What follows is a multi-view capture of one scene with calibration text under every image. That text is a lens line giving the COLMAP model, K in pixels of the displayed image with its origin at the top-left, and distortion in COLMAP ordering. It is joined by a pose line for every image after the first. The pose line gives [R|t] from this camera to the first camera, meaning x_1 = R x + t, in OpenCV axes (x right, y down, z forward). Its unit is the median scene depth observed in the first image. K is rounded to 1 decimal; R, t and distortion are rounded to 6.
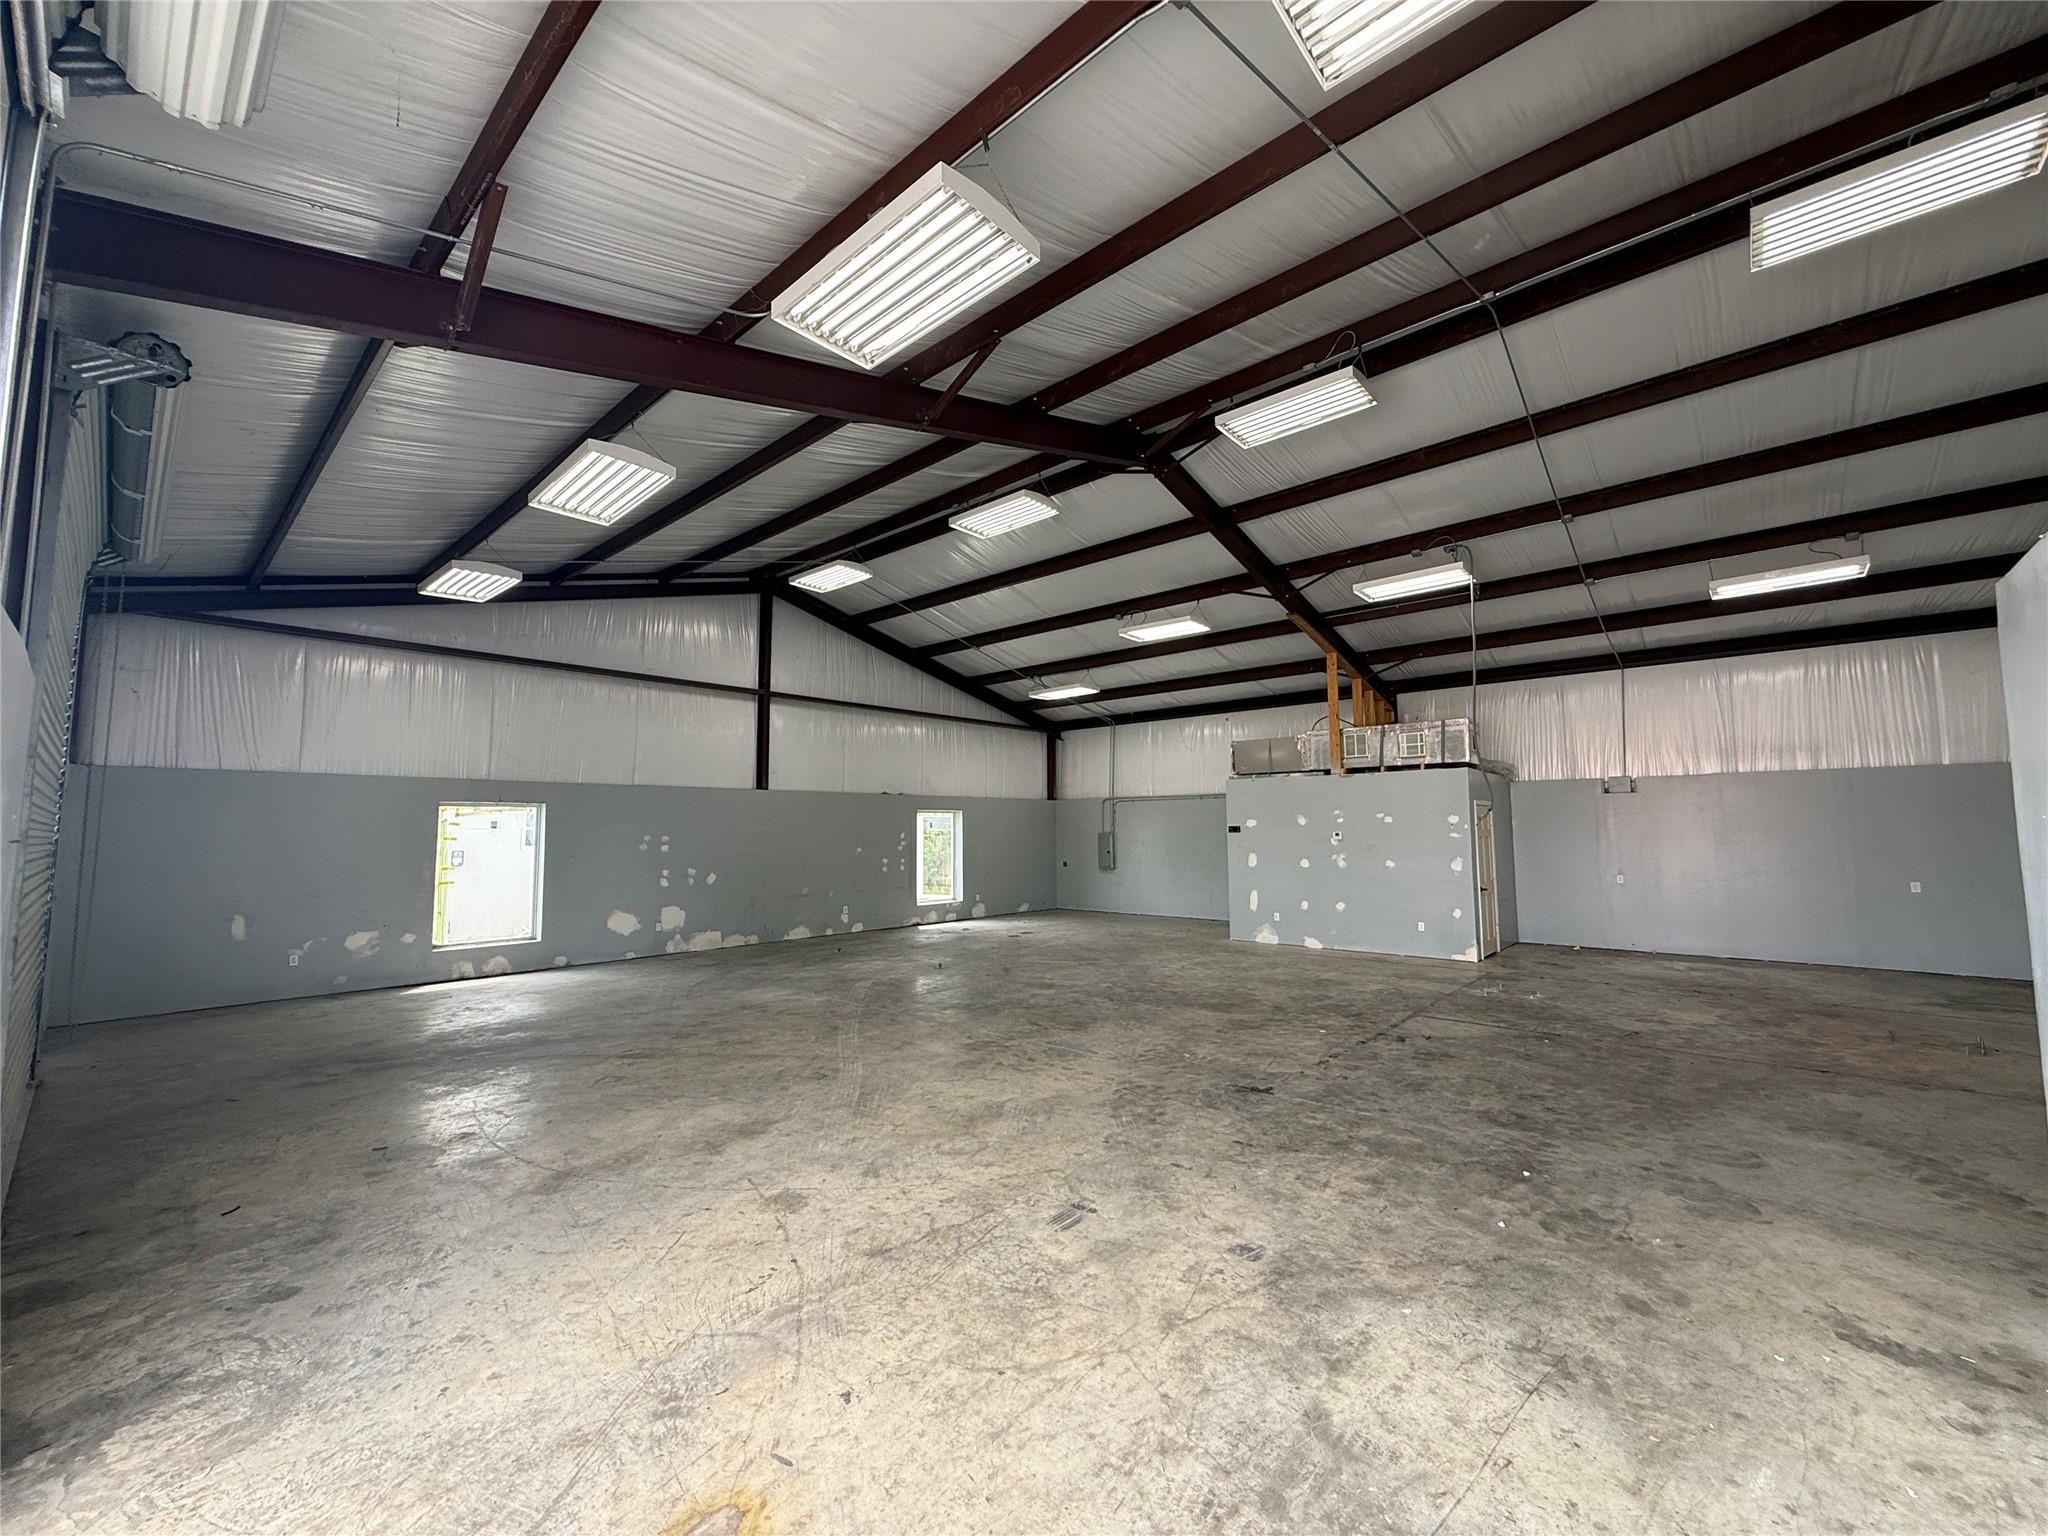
lens RADIAL K [[803.2, 0, 1024.0], [0, 803.2, 768.0], [0, 0, 1]] dist [-0.001167, -0.000055]
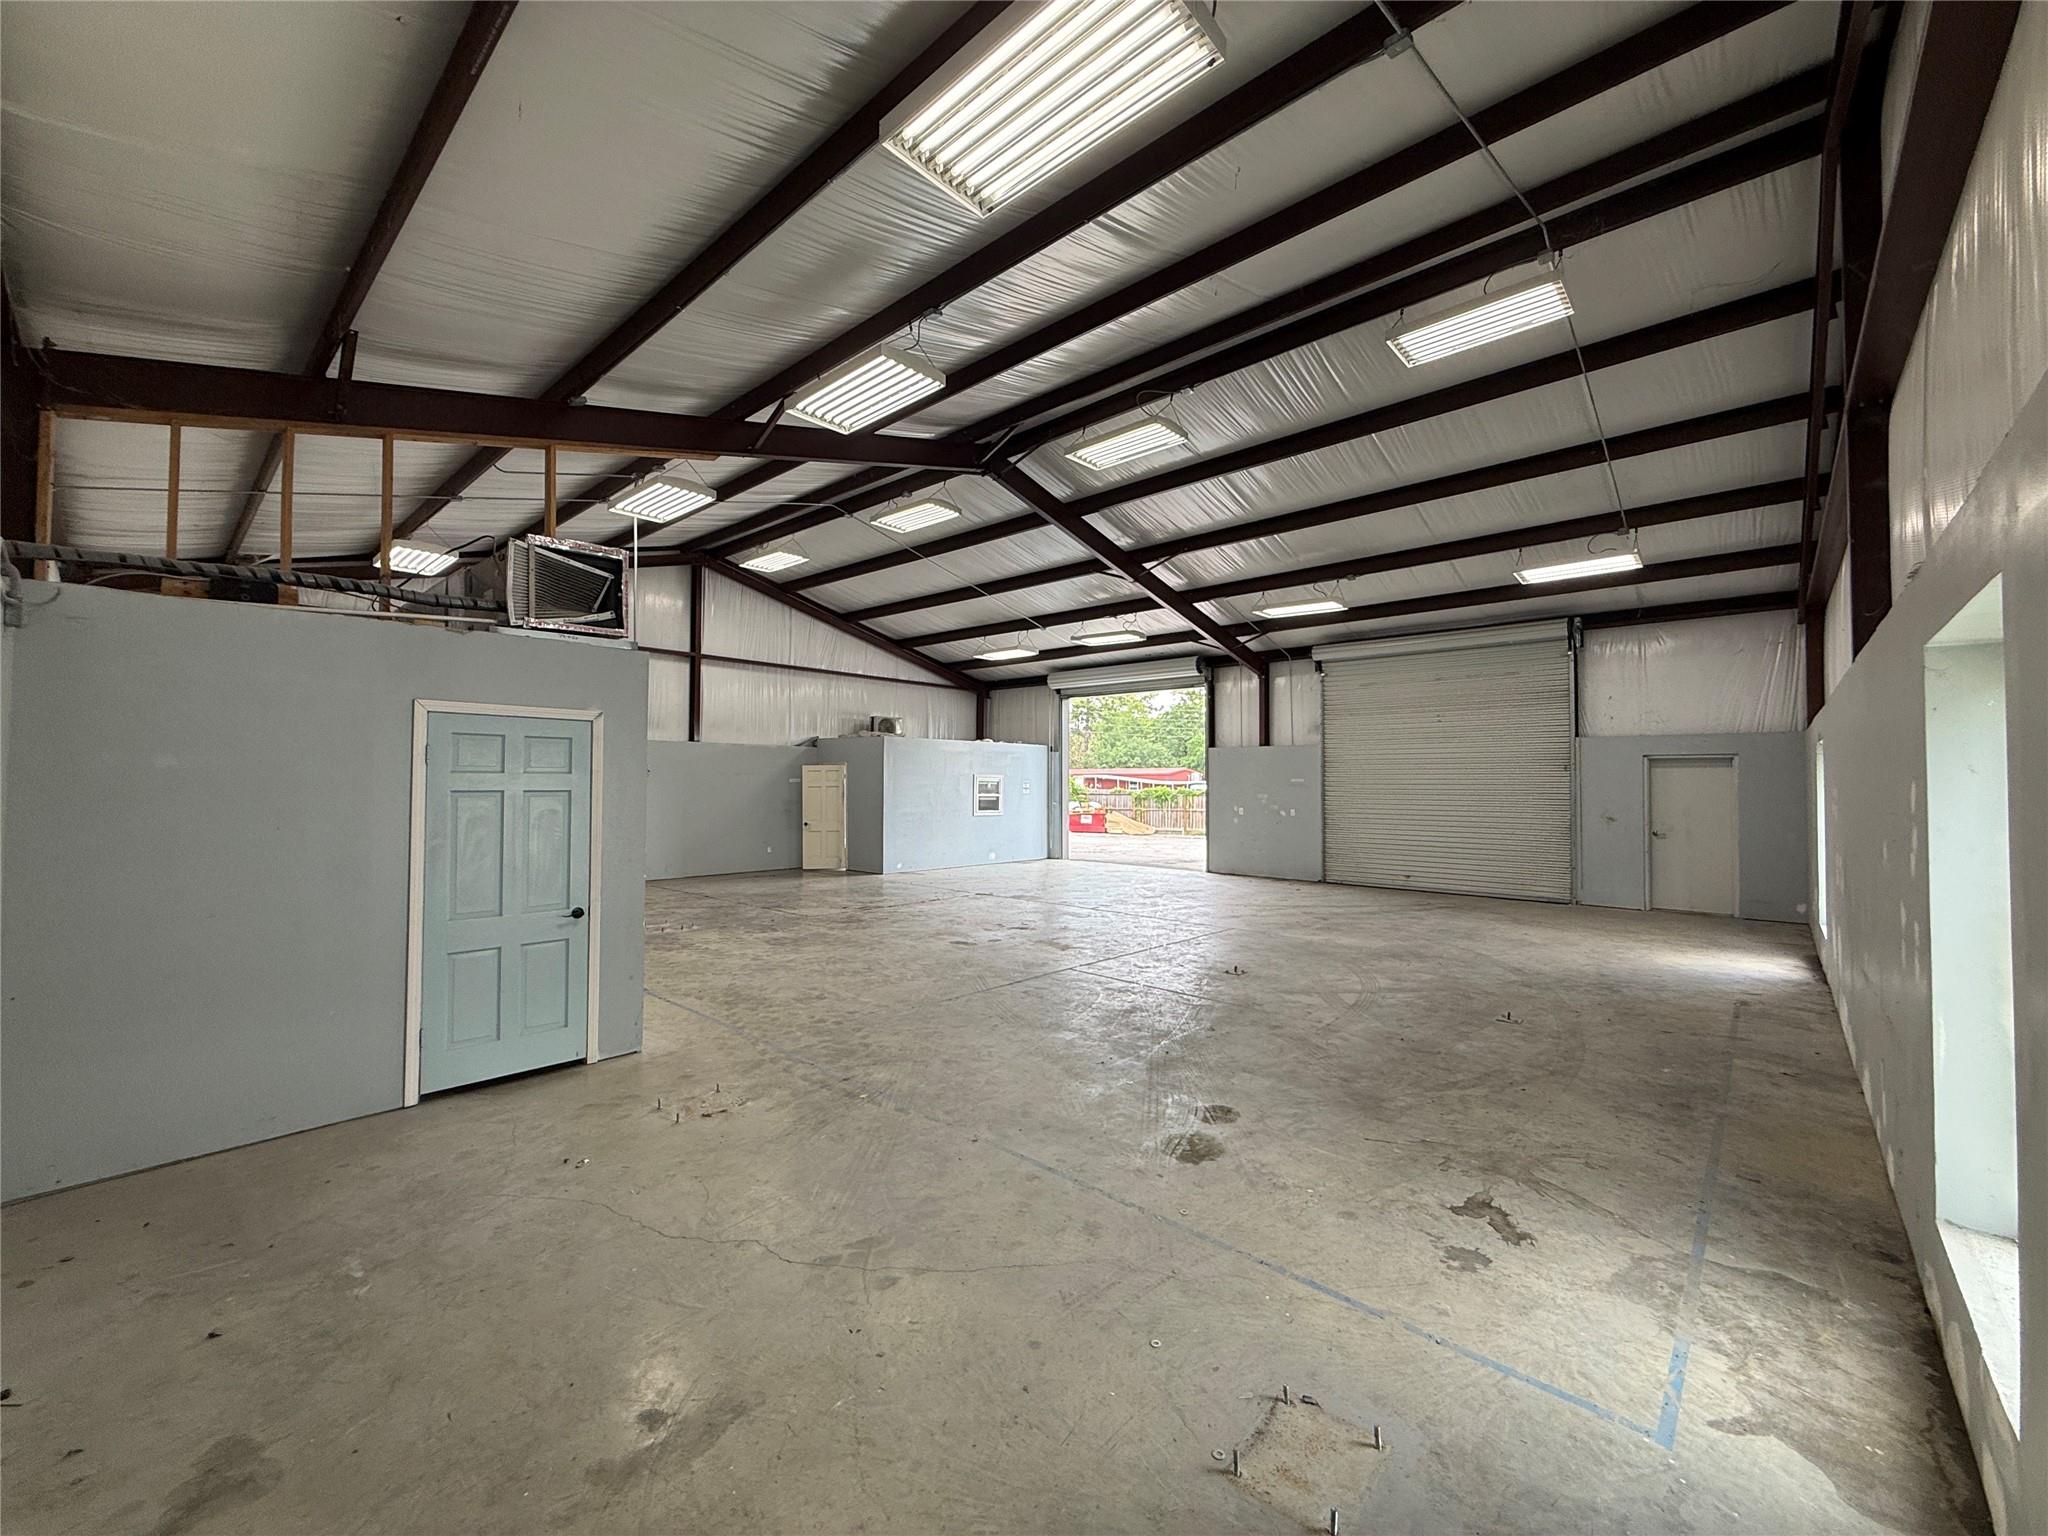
lens RADIAL K [[820.8, 0, 1024.0], [0, 820.8, 768.0], [0, 0, 1]] dist [0.002923, 0.000115]
pose [[0.999805, 0.013209, -0.014705, 0.193349], [-0.012307, 0.998135, 0.059792, -0.015294], [0.015467, -0.059600, 0.998103, -0.167631]]
